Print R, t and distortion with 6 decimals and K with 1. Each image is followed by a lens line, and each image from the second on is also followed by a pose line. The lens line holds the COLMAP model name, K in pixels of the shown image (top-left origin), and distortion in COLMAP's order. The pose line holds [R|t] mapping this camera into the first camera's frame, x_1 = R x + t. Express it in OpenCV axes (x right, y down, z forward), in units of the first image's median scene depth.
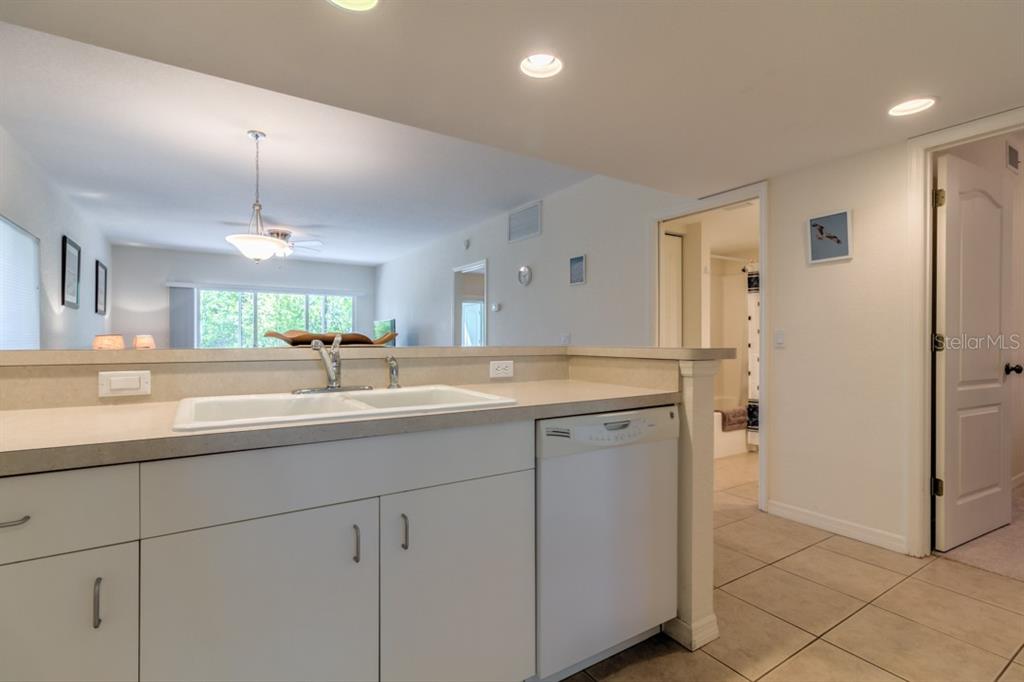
lens RADIAL K [[487.8, 0, 532.4], [0, 487.8, 338.1], [0, 0, 1]] dist [0.001757, 0.000261]
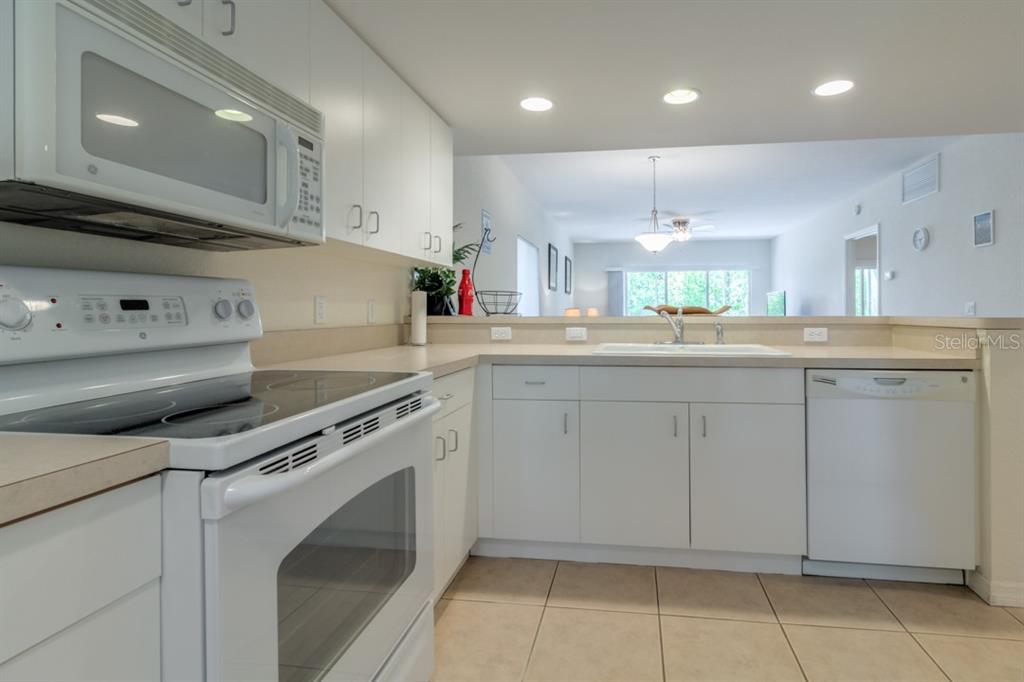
lens RADIAL K [[486.9, 0, 512.6], [0, 486.9, 318.3], [0, 0, 1]] dist [0.000946, -0.000054]
pose [[0.668656, 0.006163, -0.743547, 0.169568], [0.006962, 0.999870, 0.014548, -0.000075], [0.743540, -0.014904, 0.668526, -0.187124]]
